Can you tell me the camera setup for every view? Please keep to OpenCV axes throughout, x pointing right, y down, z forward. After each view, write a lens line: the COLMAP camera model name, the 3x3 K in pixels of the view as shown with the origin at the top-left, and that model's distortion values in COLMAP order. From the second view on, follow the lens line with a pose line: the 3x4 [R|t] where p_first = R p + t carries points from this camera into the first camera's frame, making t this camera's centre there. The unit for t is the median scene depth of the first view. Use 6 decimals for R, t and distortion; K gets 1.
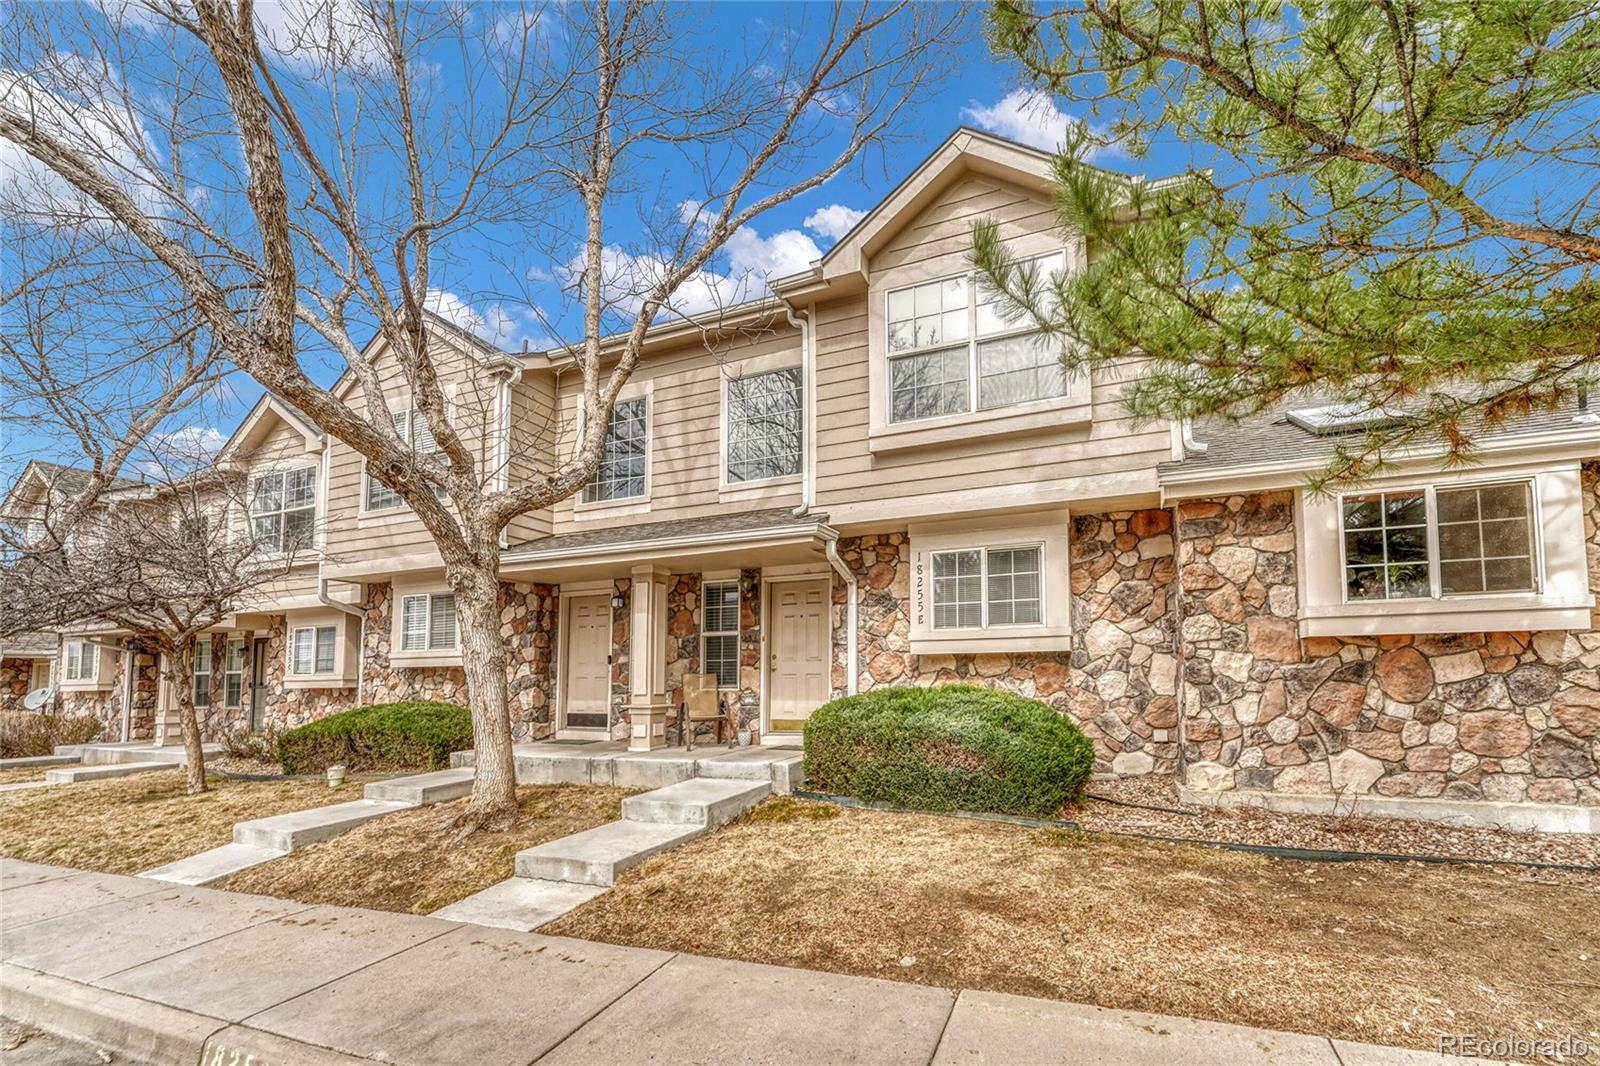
lens RADIAL K [[633.3, 0, 858.2], [0, 633.3, 637.0], [0, 0, 1]] dist [-0.003406, 0.000204]
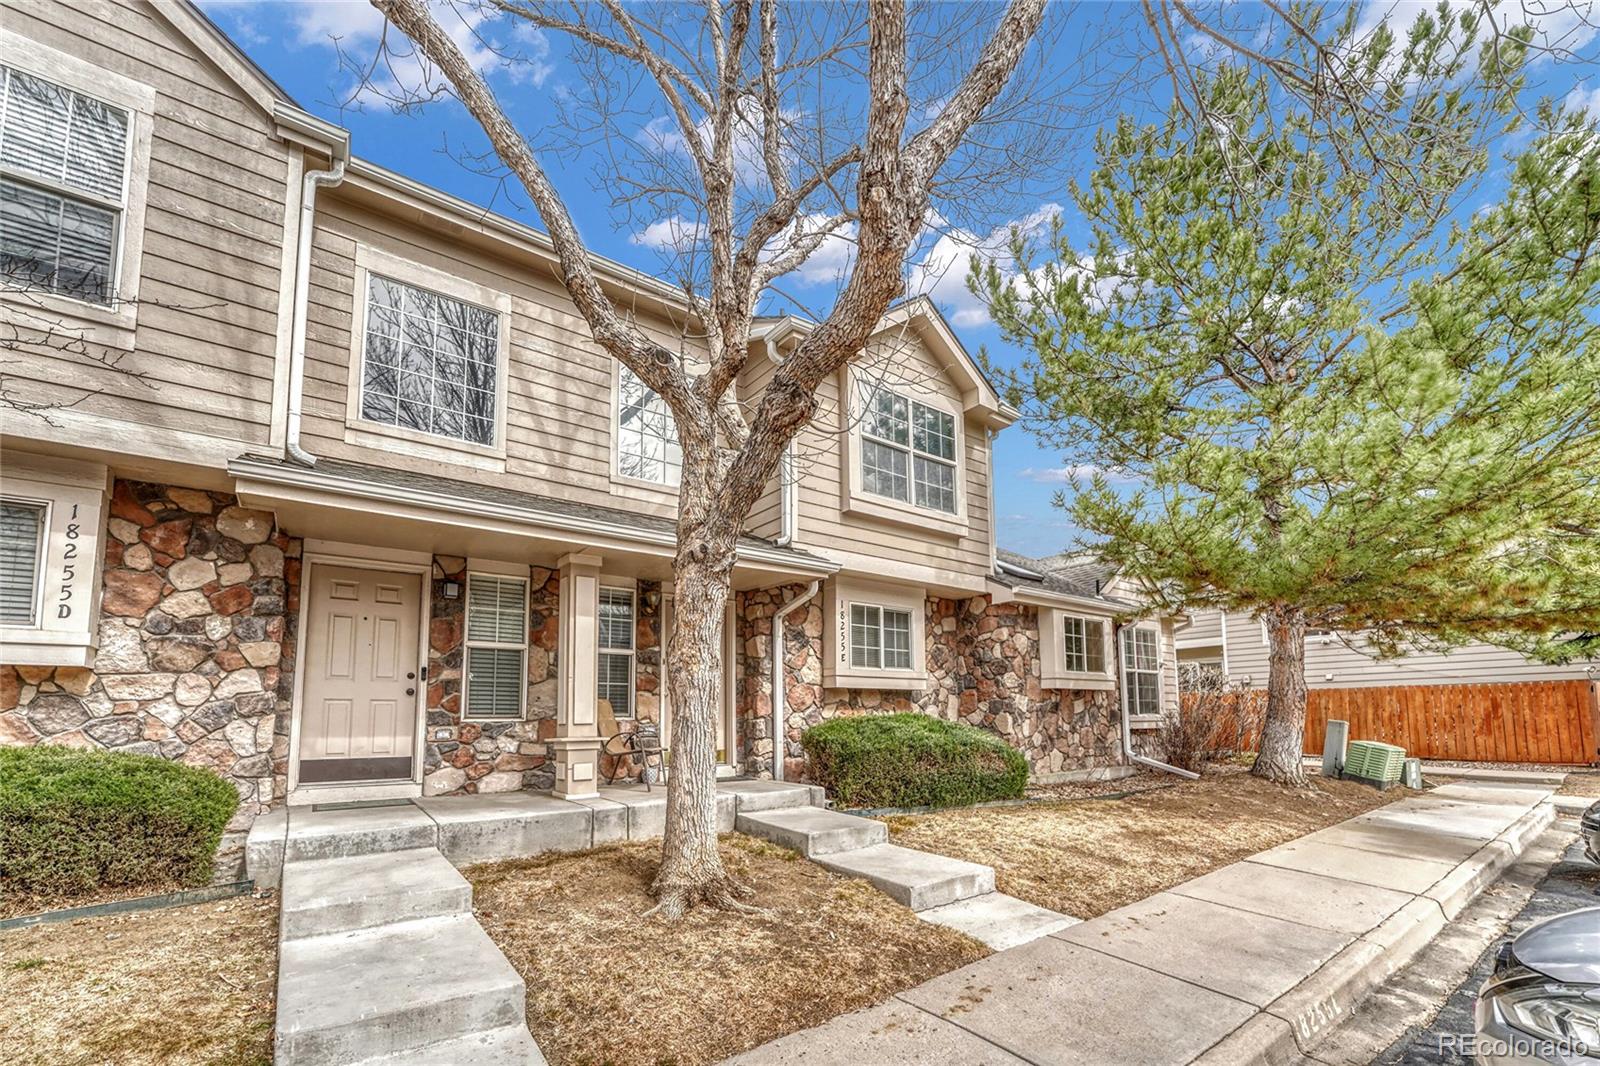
lens RADIAL K [[633.3, 0, 796.2], [0, 633.3, 656.9], [0, 0, 1]] dist [-0.003406, 0.000204]
pose [[0.577909, 0.083277, 0.811841, -0.910421], [-0.057078, 0.996468, -0.061585, 0.048244], [-0.814103, -0.010748, 0.580621, 0.392833]]
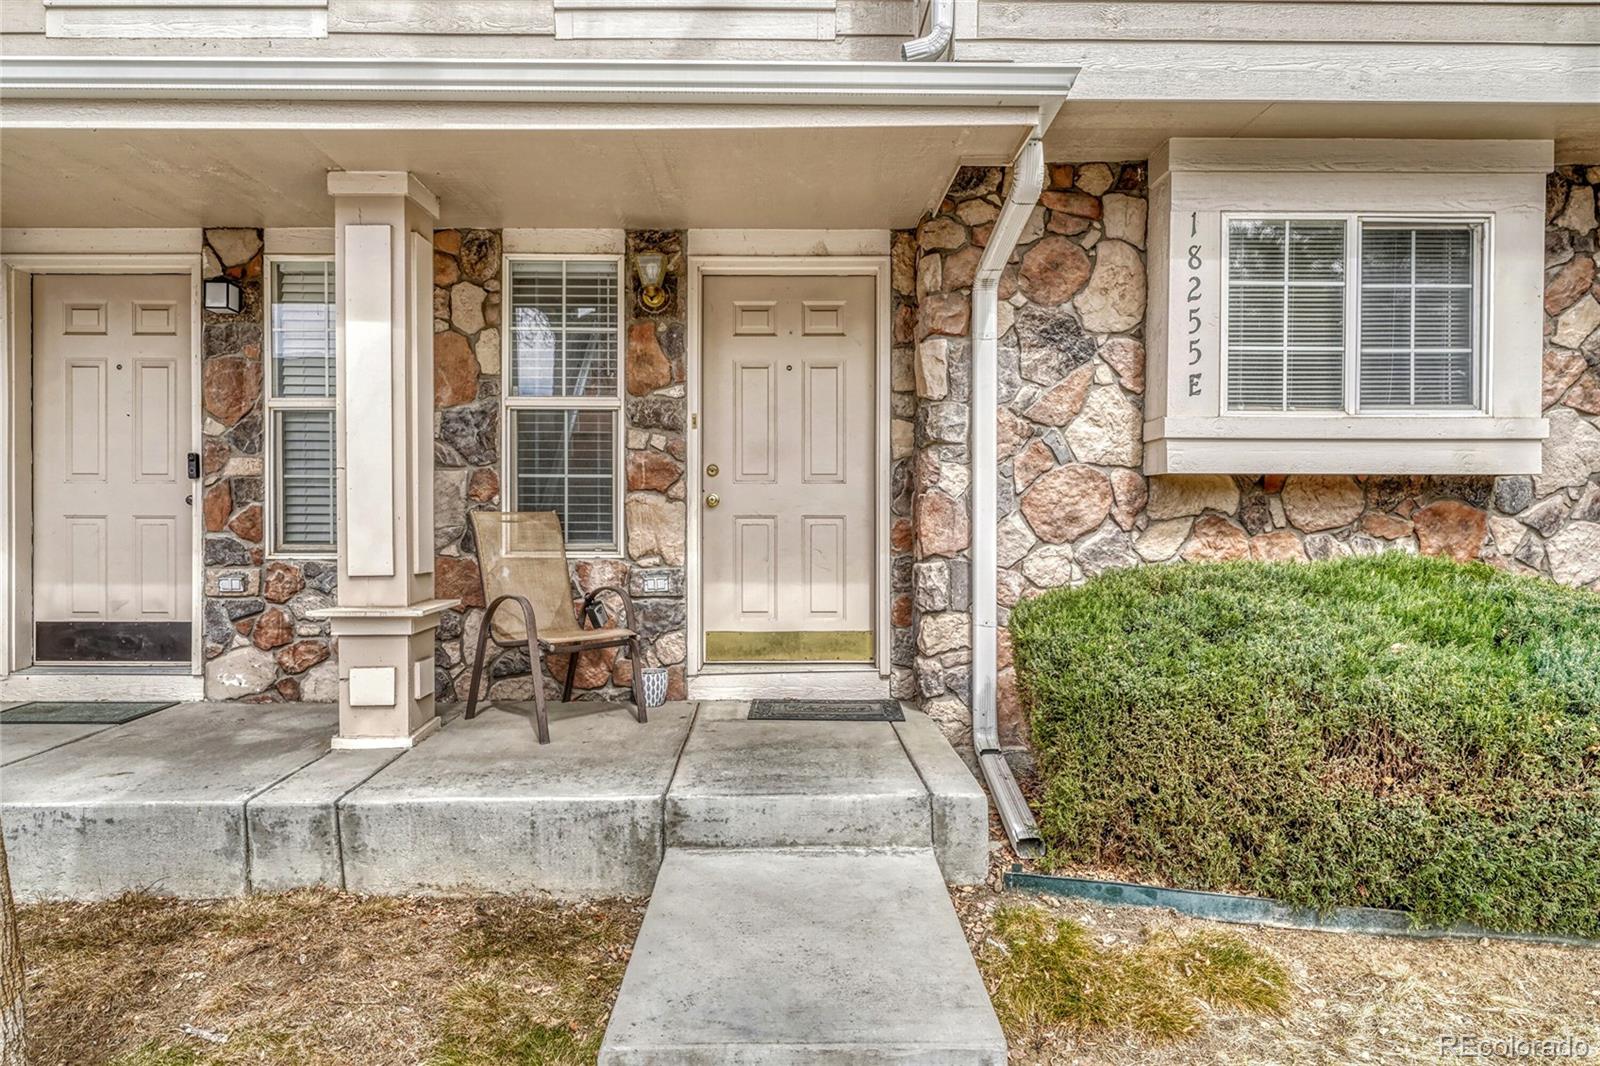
lens RADIAL K [[960.4, 0, 796.4], [0, 960.4, 529.4], [0, 0, 1]] dist [-0.002035, -0.003795]
pose [[0.938972, 0.004522, 0.343964, -0.343443], [-0.034397, 0.996136, 0.080804, 0.022223], [-0.342269, -0.087704, 0.935500, 0.520783]]
